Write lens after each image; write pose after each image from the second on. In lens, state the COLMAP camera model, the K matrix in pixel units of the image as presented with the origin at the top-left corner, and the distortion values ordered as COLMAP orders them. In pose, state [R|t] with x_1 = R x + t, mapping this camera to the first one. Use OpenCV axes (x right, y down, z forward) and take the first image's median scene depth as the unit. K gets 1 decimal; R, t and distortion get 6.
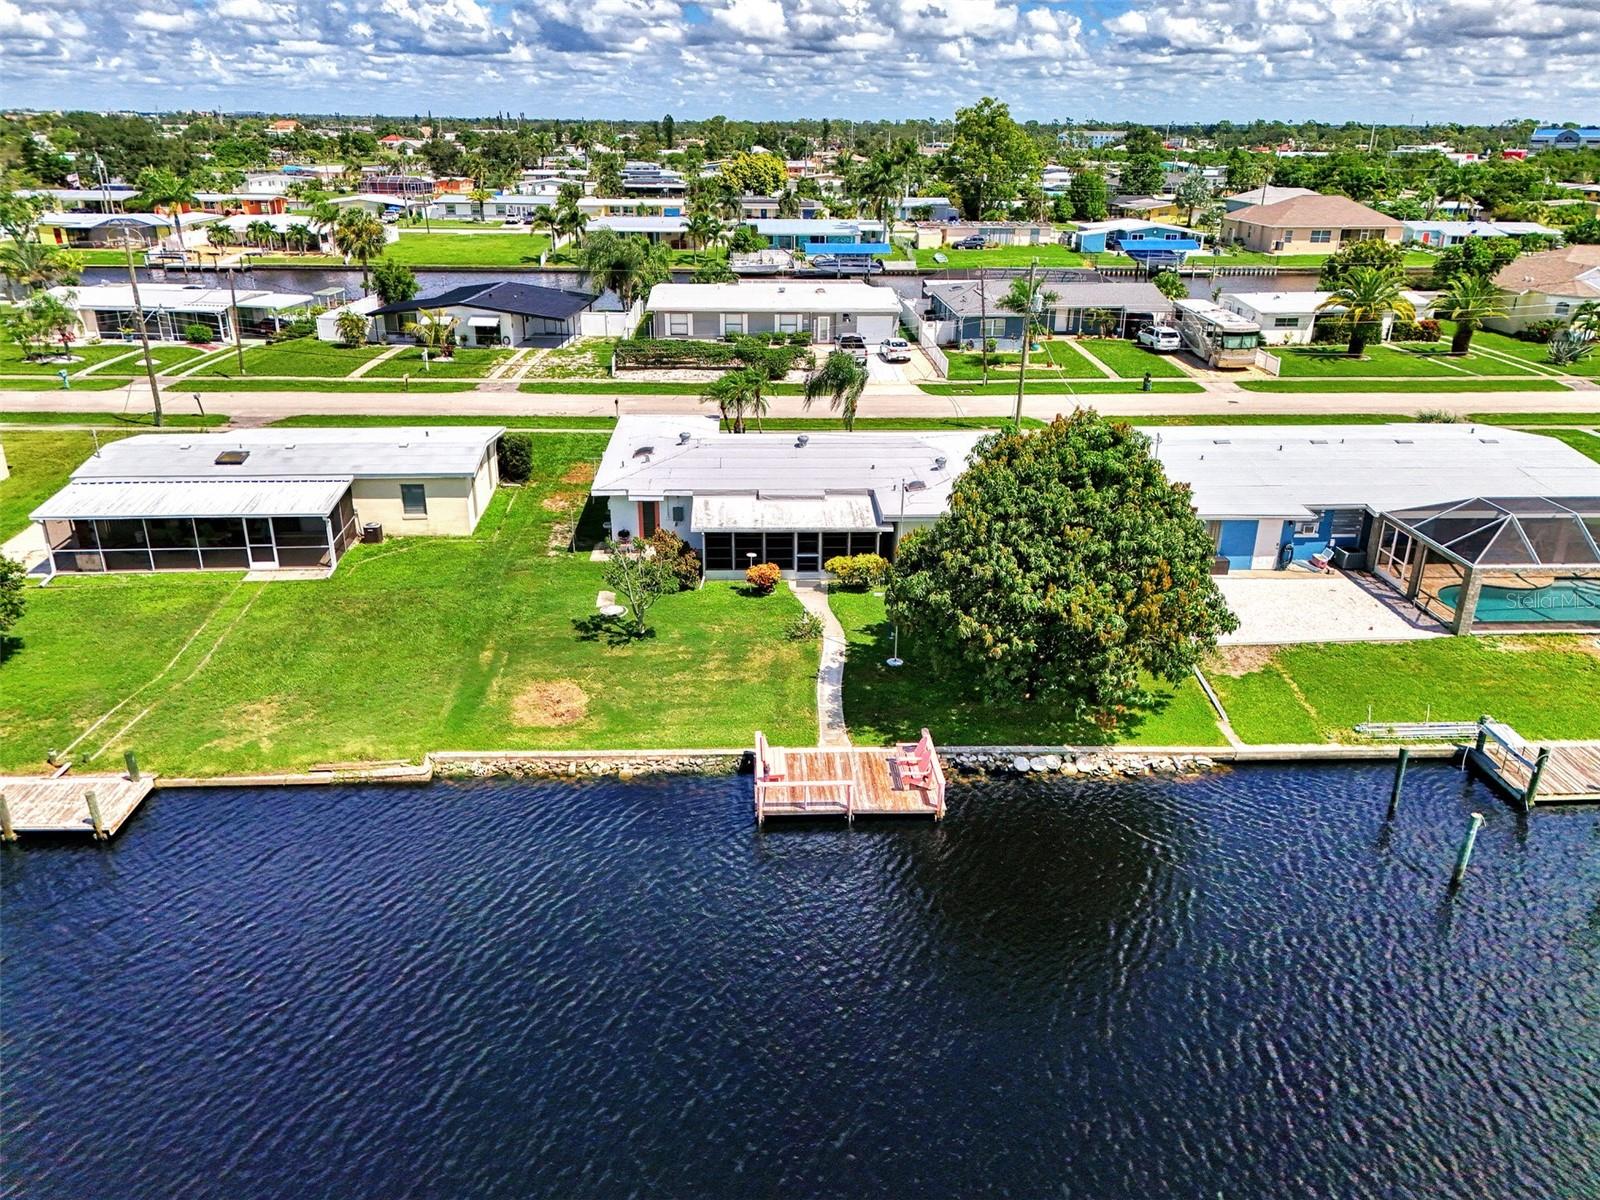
lens RADIAL K [[1190.5, 0, 800.0], [0, 1190.5, 600.0], [0, 0, 1]] dist [0.056431, -0.058638]
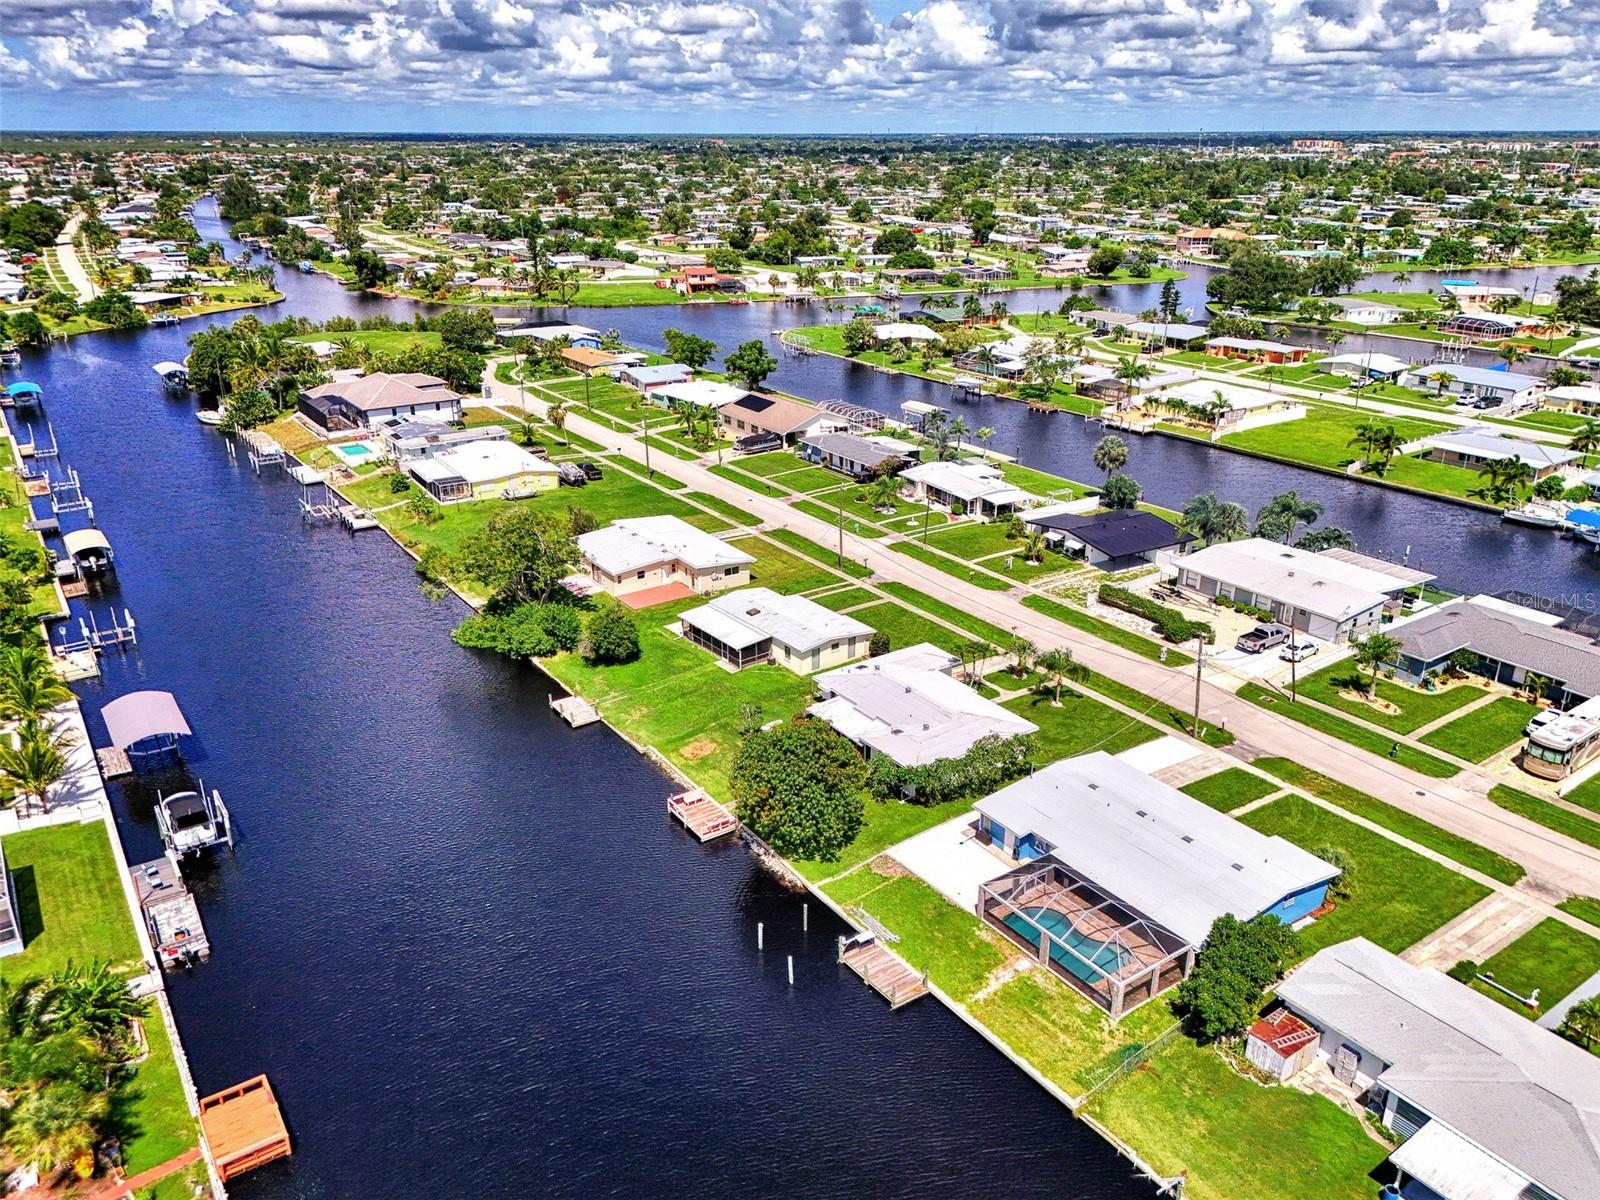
lens RADIAL K [[1173.0, 0, 800.0], [0, 1173.0, 600.0], [0, 0, 1]] dist [0.103326, -0.144515]
pose [[0.533801, 0.301251, -0.790130, 1.465773], [-0.308571, 0.939351, 0.149678, -0.536376], [0.787300, 0.163912, 0.594383, -0.334990]]
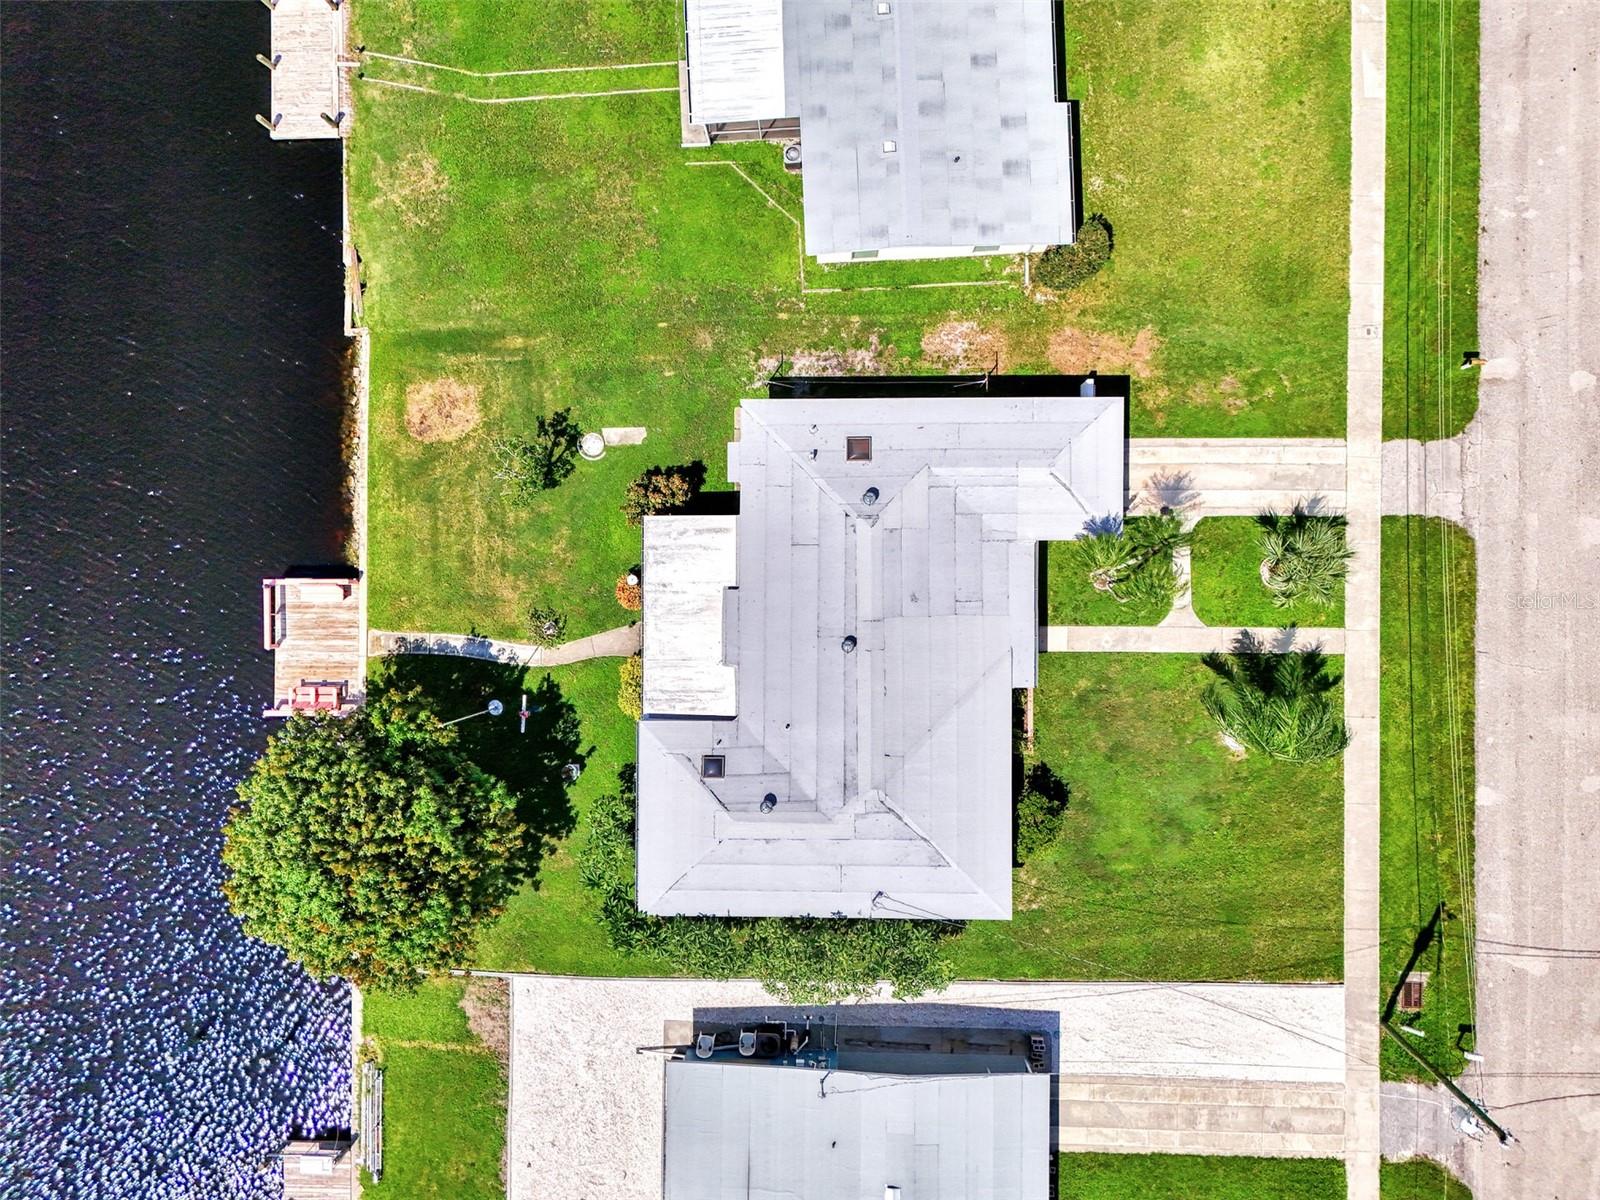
lens RADIAL K [[1173.0, 0, 800.0], [0, 1173.0, 600.0], [0, 0, 1]] dist [0.103326, -0.144515]
pose [[-0.050673, 0.998709, -0.003649, -0.025524], [-0.346632, -0.014160, 0.937894, -0.909877], [0.936632, 0.048790, 0.346902, 0.729631]]
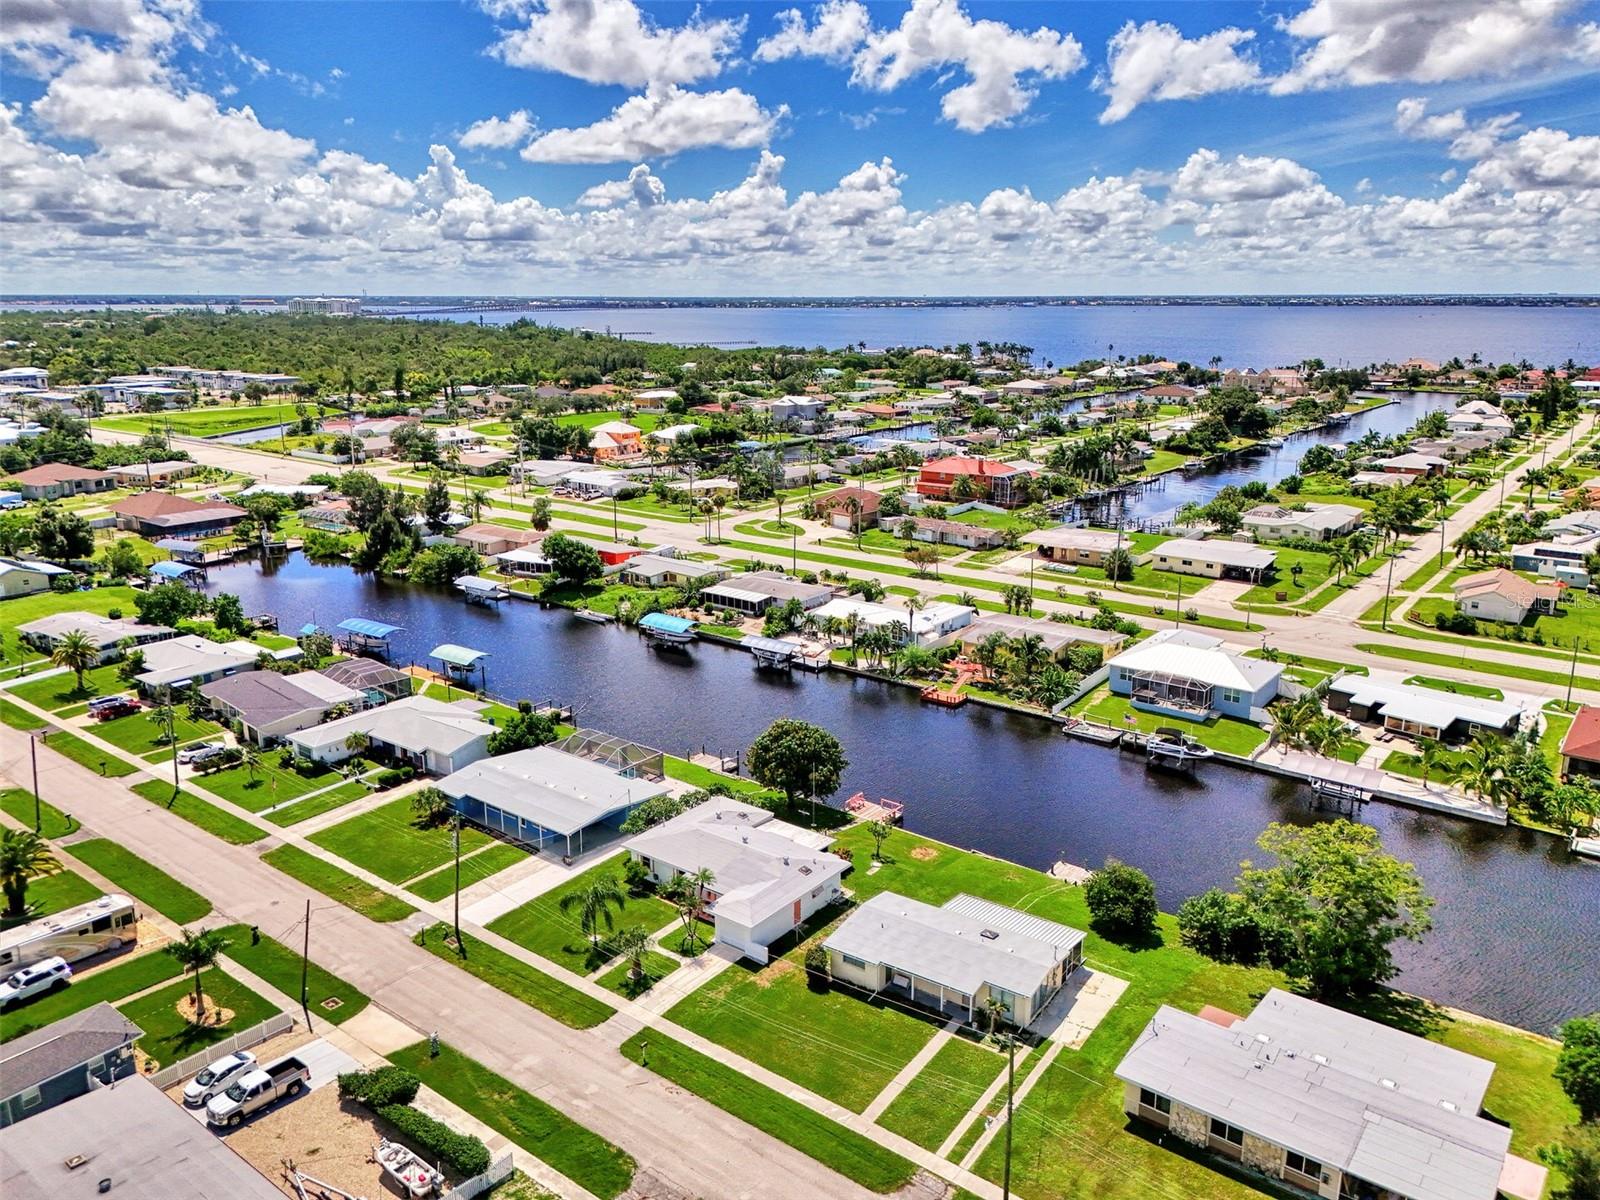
lens RADIAL K [[1173.0, 0, 800.0], [0, 1173.0, 600.0], [0, 0, 1]] dist [0.103326, -0.144515]
pose [[-0.760081, -0.172654, 0.626473, -1.325188], [0.232115, 0.828325, 0.509902, -1.555674], [-0.606960, 0.532980, -0.589518, 2.012660]]
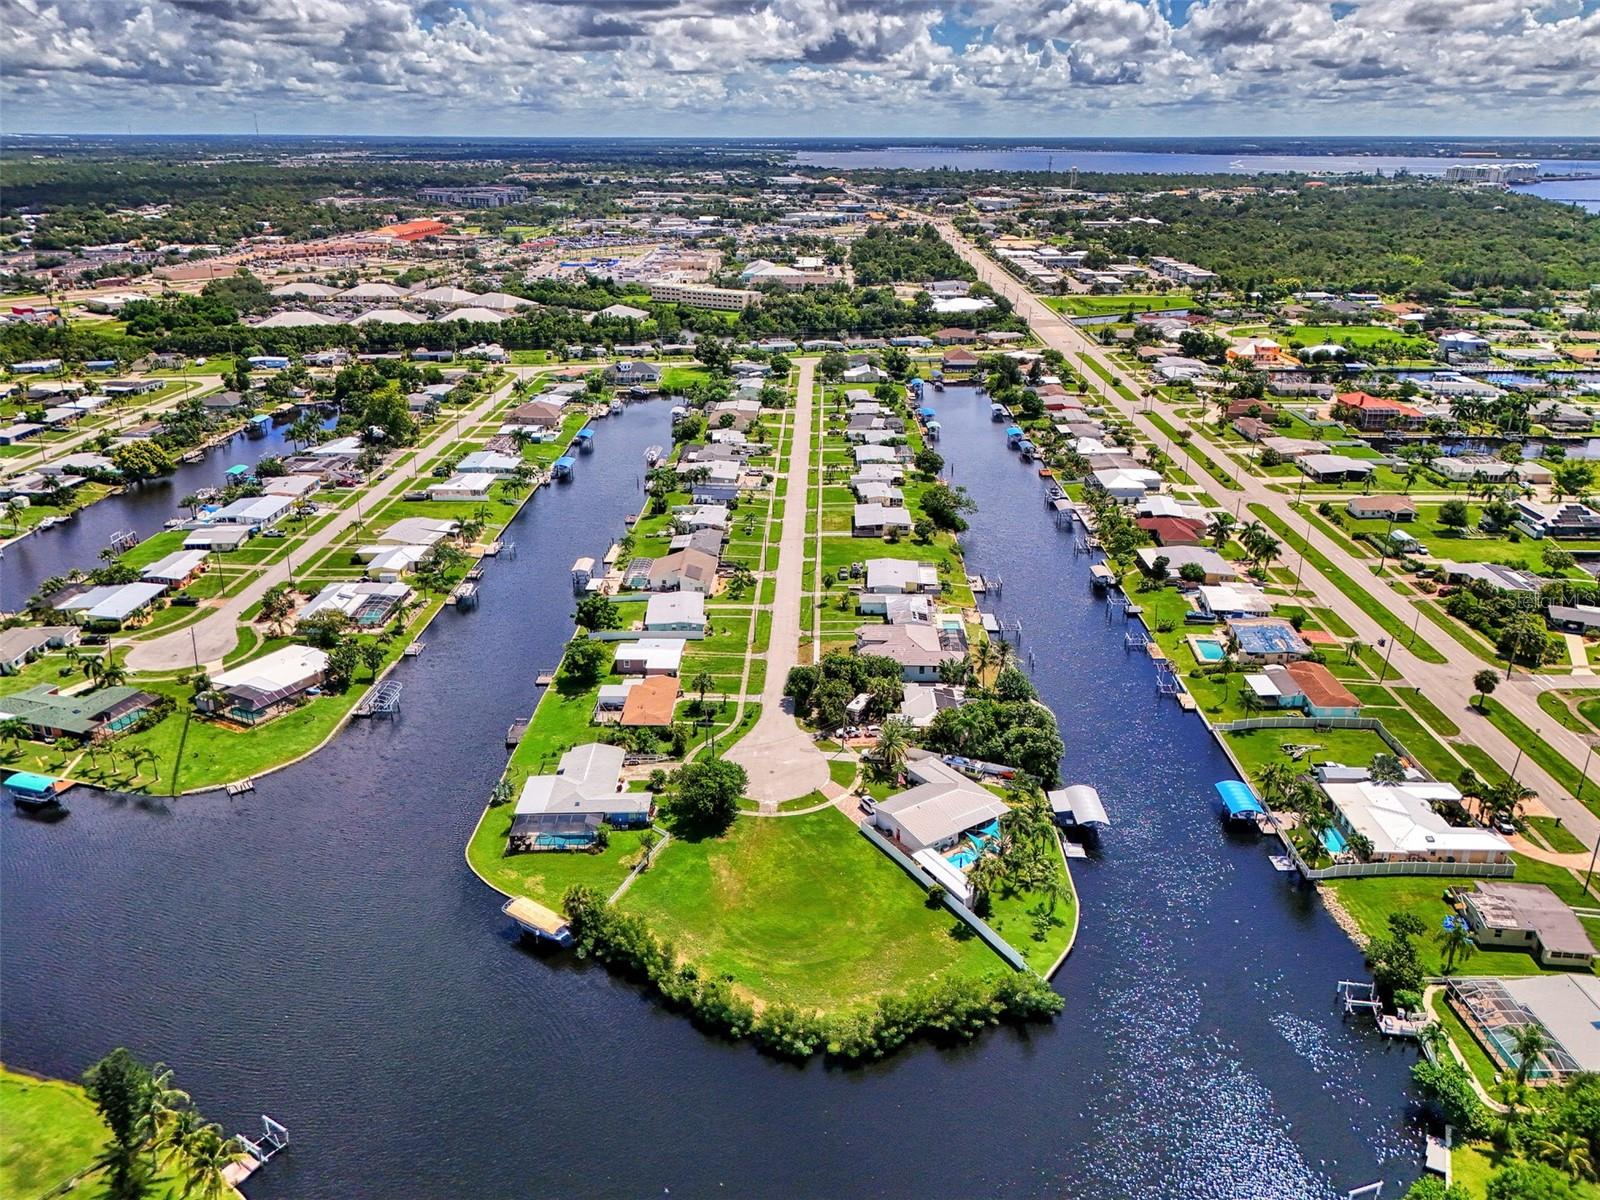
lens RADIAL K [[1170.3, 0, 800.0], [0, 1170.3, 600.0], [0, 0, 1]] dist [0.032750, -0.030581]
pose [[0.068018, -0.375557, 0.924300, -7.506811], [0.369632, 0.870003, 0.326294, -2.104642], [-0.926685, 0.319457, 0.197994, 0.296942]]
